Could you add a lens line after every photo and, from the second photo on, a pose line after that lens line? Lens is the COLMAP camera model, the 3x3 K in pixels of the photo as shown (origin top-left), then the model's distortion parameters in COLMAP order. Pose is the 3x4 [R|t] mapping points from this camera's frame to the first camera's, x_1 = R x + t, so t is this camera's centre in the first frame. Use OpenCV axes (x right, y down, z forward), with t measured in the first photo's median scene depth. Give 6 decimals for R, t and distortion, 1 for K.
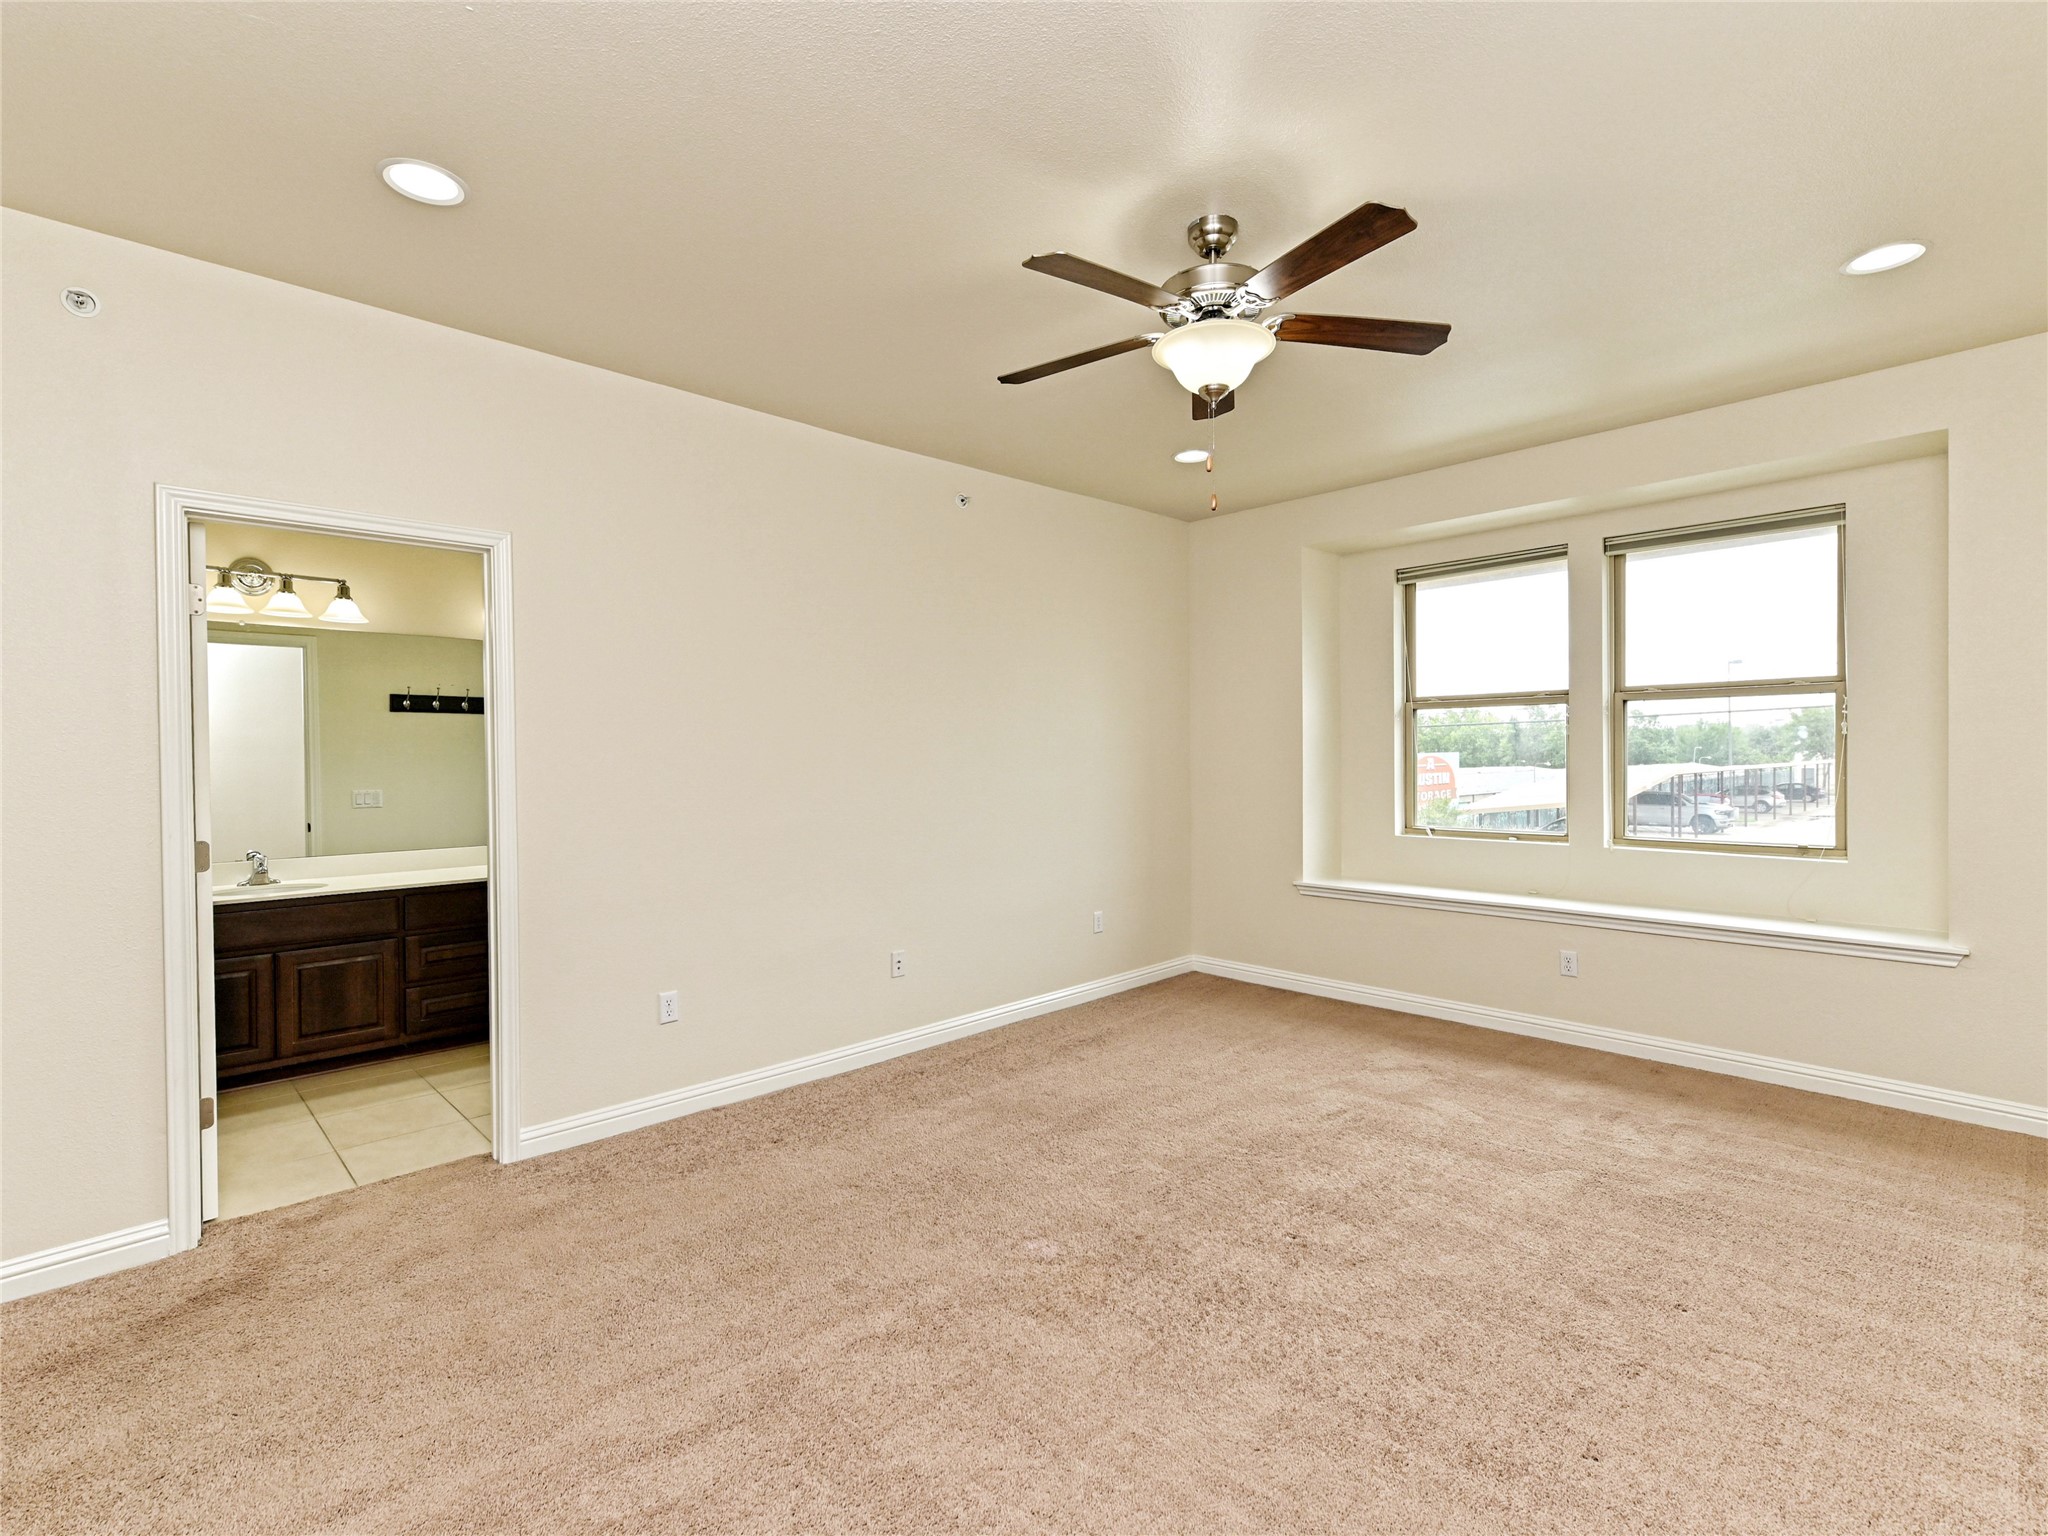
lens RADIAL K [[953.1, 0, 1024.0], [0, 953.1, 768.0], [0, 0, 1]] dist [-0.001332, -0.000134]
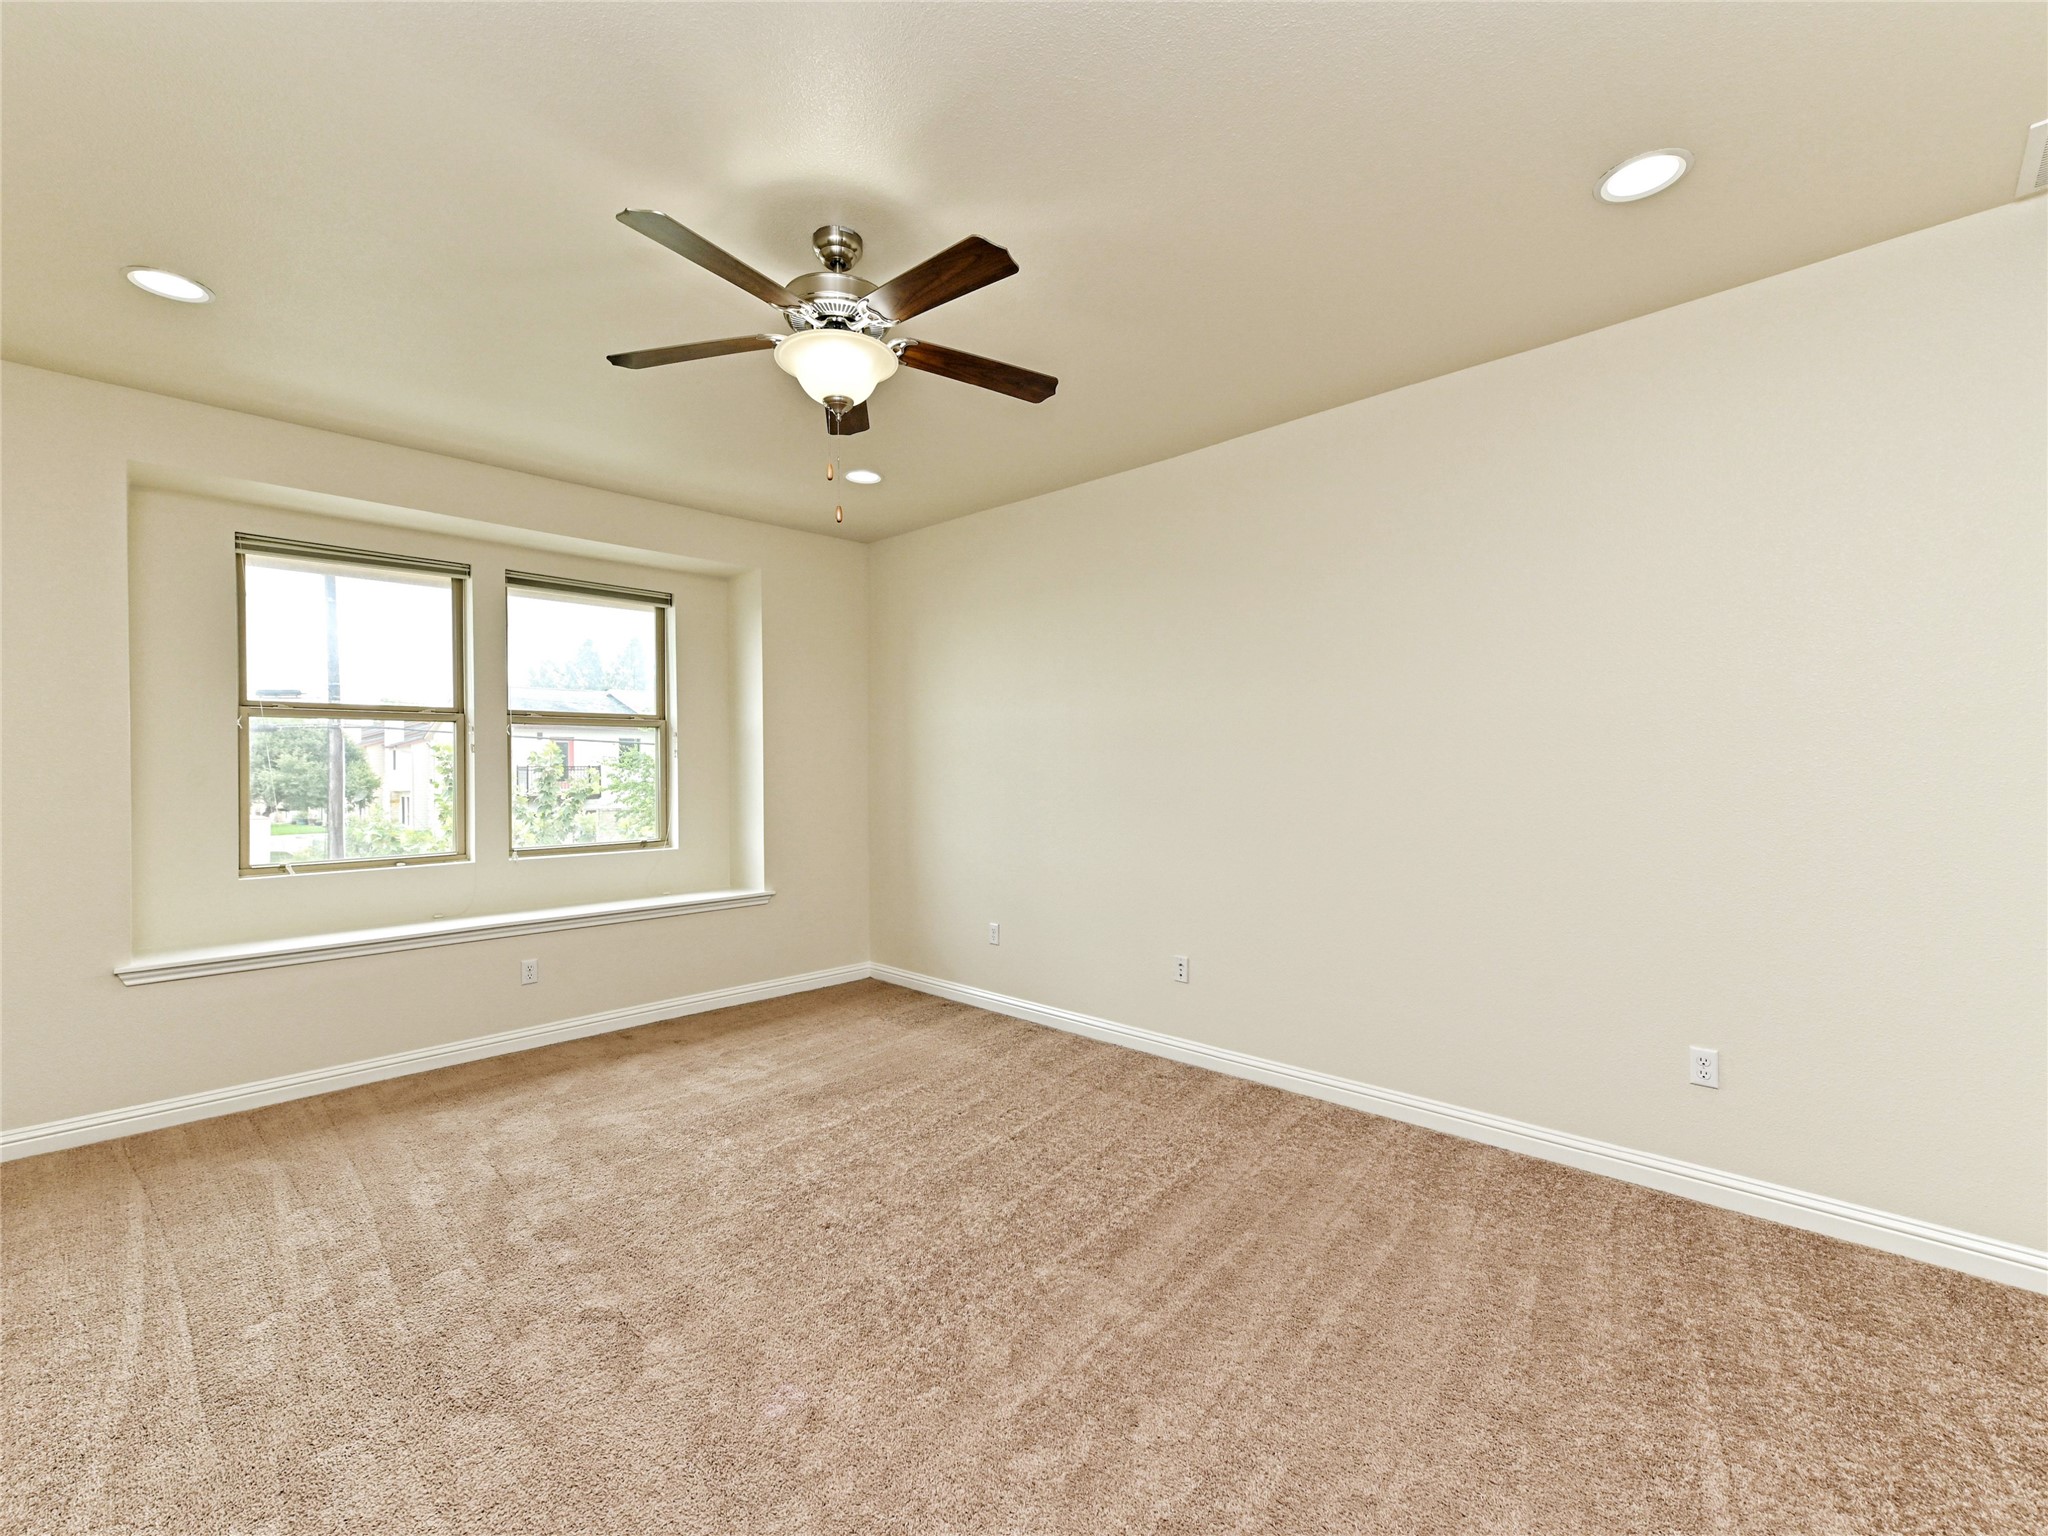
lens RADIAL K [[898.4, 0, 1024.0], [0, 898.4, 768.0], [0, 0, 1]] dist [0.001232, -0.000018]
pose [[-0.037397, 0.006796, 0.999277, -0.483613], [0.023190, 0.999713, -0.005931, 0.000420], [-0.999031, 0.022951, -0.037543, 0.544320]]
